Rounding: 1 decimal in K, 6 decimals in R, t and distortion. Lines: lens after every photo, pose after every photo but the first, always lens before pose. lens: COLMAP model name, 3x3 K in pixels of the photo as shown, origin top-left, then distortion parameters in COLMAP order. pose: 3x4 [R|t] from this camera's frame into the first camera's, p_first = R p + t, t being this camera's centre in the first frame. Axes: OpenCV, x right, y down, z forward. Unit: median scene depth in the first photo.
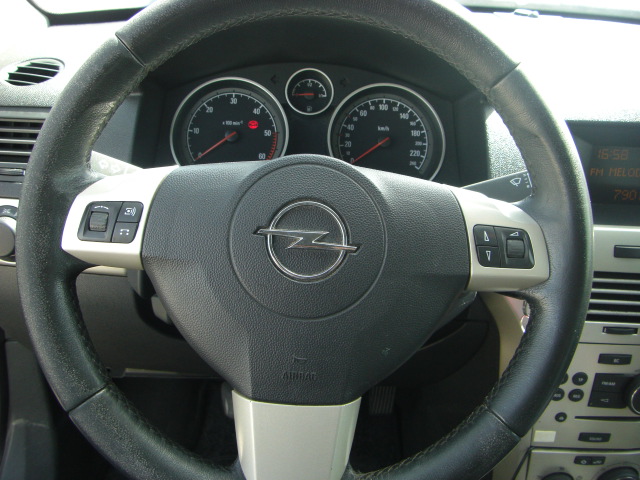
lens RADIAL K [[722.8, 0, 334.5], [0, 722.8, 249.9], [0, 0, 1]] dist [-0.143119, 0.000000]
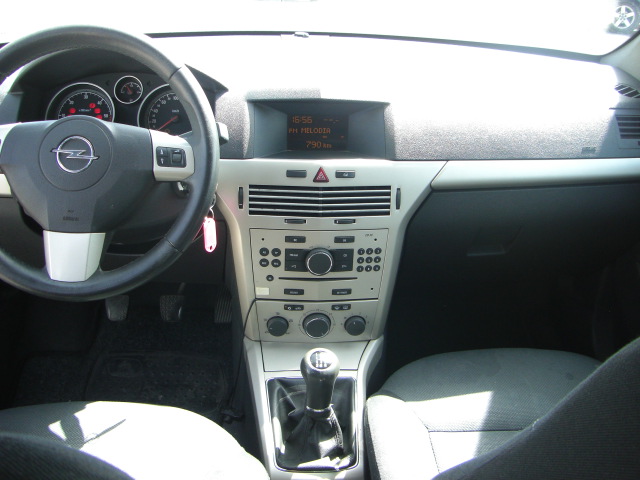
lens RADIAL K [[722.8, 0, 316.0], [0, 722.8, 234.1], [0, 0, 1]] dist [-0.143119, 0.000000]
pose [[0.999857, -0.016882, 0.000319, 0.453962], [0.016882, 0.999128, -0.038175, 0.211872], [0.000325, 0.038175, 0.999271, -0.730500]]
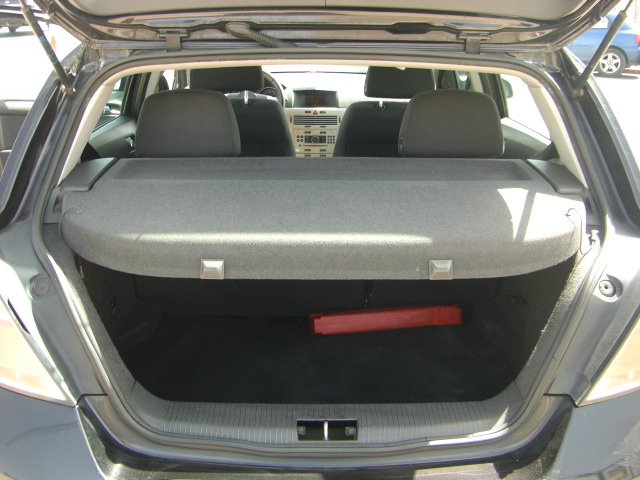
lens RADIAL K [[722.8, 0, 319.7], [0, 722.8, 240.3], [0, 0, 1]] dist [-0.143119, 0.000000]
pose [[0.998628, -0.019086, -0.048753, 0.756499], [0.014146, 0.994914, -0.099733, 1.562034], [0.050409, 0.098907, 0.993819, -4.506741]]
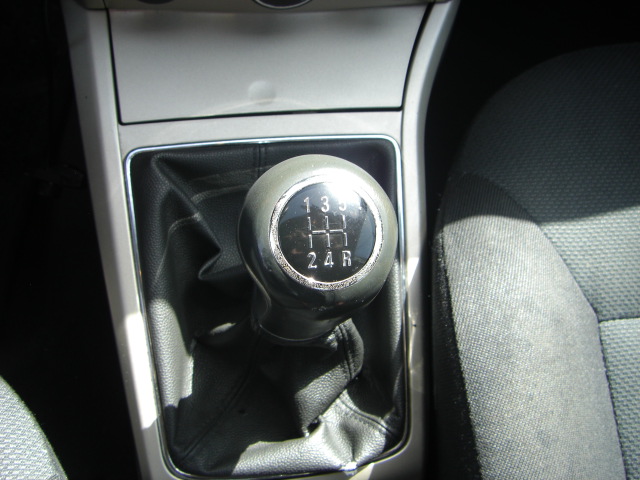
lens RADIAL K [[722.8, 0, 317.4], [0, 722.8, 234.3], [0, 0, 1]] dist [-0.143119, 0.000000]
pose [[0.995388, -0.031357, 0.090666, 0.423839], [-0.027468, 0.812357, 0.582513, 0.218417], [-0.091919, -0.582316, 0.807749, 0.535735]]
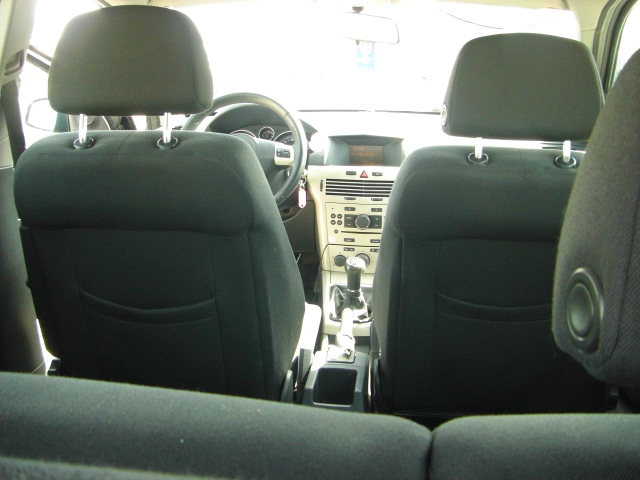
lens RADIAL K [[722.8, 0, 323.0], [0, 722.8, 238.0], [0, 0, 1]] dist [-0.143119, 0.000000]
pose [[0.982732, 0.004774, -0.184971, 0.881435], [-0.043024, 0.978163, -0.203338, 0.940581], [0.179961, 0.207786, 0.961478, -2.066888]]
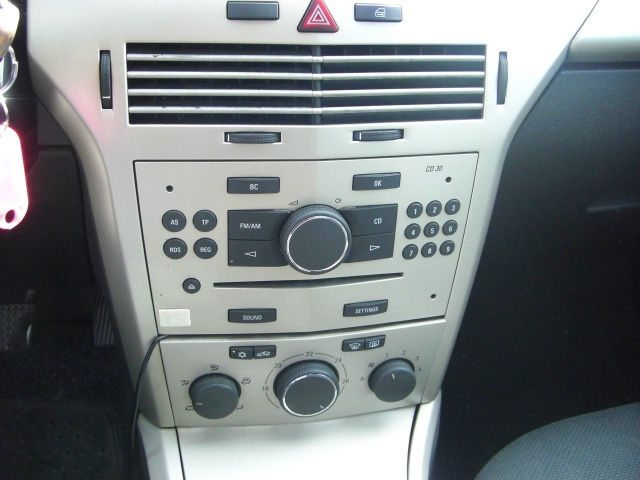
lens RADIAL K [[722.8, 0, 305.3], [0, 722.8, 231.6], [0, 0, 1]] dist [-0.143119, 0.000000]
pose [[0.992370, -0.060340, 0.107521, 0.377370], [0.059259, 0.998155, 0.013216, 0.194388], [-0.108120, -0.006744, 0.994115, 0.335825]]
